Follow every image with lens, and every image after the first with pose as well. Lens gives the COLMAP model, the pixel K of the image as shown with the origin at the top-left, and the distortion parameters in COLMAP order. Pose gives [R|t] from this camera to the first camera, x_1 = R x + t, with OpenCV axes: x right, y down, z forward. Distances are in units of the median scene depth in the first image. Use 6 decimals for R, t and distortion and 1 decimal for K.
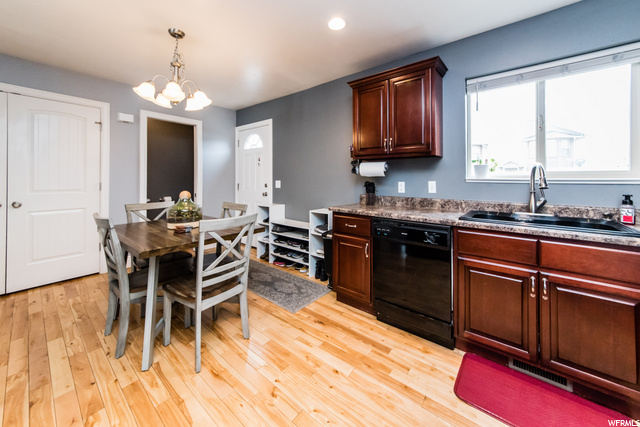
lens RADIAL K [[234.7, 0, 326.9], [0, 234.7, 179.3], [0, 0, 1]] dist [-0.010925, 0.001404]
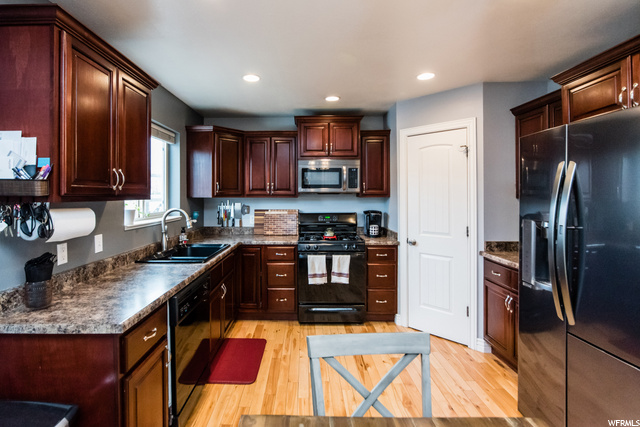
lens RADIAL K [[279.1, 0, 302.6], [0, 279.1, 197.0], [0, 0, 1]] dist [-0.003903, -0.003307]
pose [[-0.589021, -0.003923, 0.808108, -0.551546], [-0.003651, 0.999991, 0.002194, -0.105292], [-0.808109, -0.001658, -0.589030, 1.004754]]
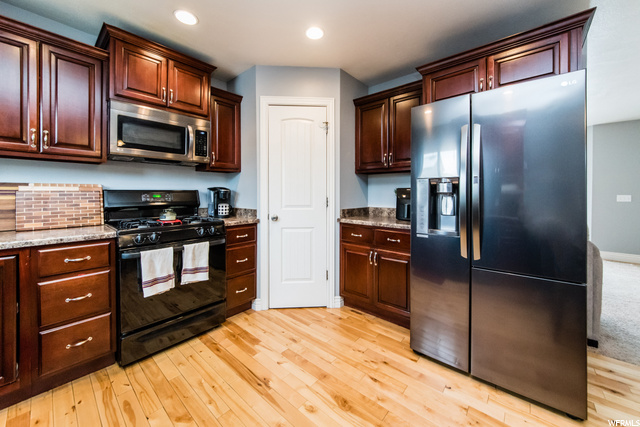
lens RADIAL K [[234.7, 0, 310.1], [0, 234.7, 195.2], [0, 0, 1]] dist [-0.010925, 0.001404]
pose [[-0.995237, -0.008279, 0.097130, -0.020596], [-0.007769, 0.999954, 0.005627, 0.007810], [-0.097172, 0.004845, -0.995256, 0.823731]]
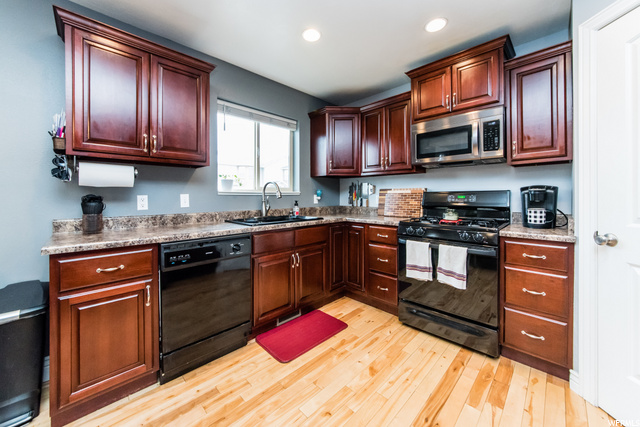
lens RADIAL K [[234.7, 0, 330.4], [0, 234.7, 196.5], [0, 0, 1]] dist [-0.010925, 0.001404]
pose [[0.102339, -0.011510, 0.994683, -0.385989], [0.001301, 0.999934, 0.011437, 0.007538], [-0.994749, 0.000124, 0.102347, 0.356948]]
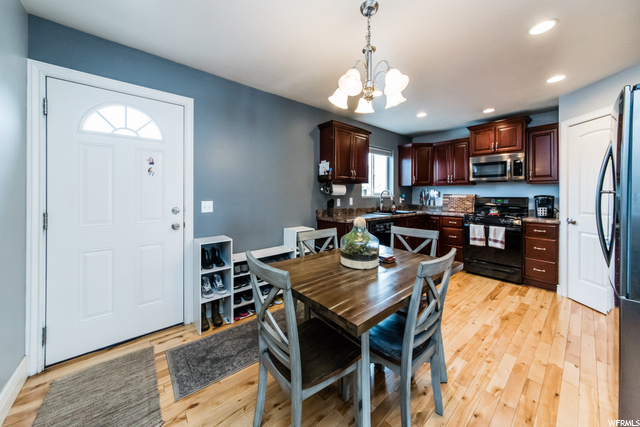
lens RADIAL K [[234.7, 0, 345.9], [0, 234.7, 192.0], [0, 0, 1]] dist [-0.010925, 0.001404]
pose [[0.133590, 0.001008, 0.991036, -1.219693], [-0.007251, 0.999974, -0.000040, -0.033844], [-0.991010, -0.007181, 0.133594, 0.813012]]
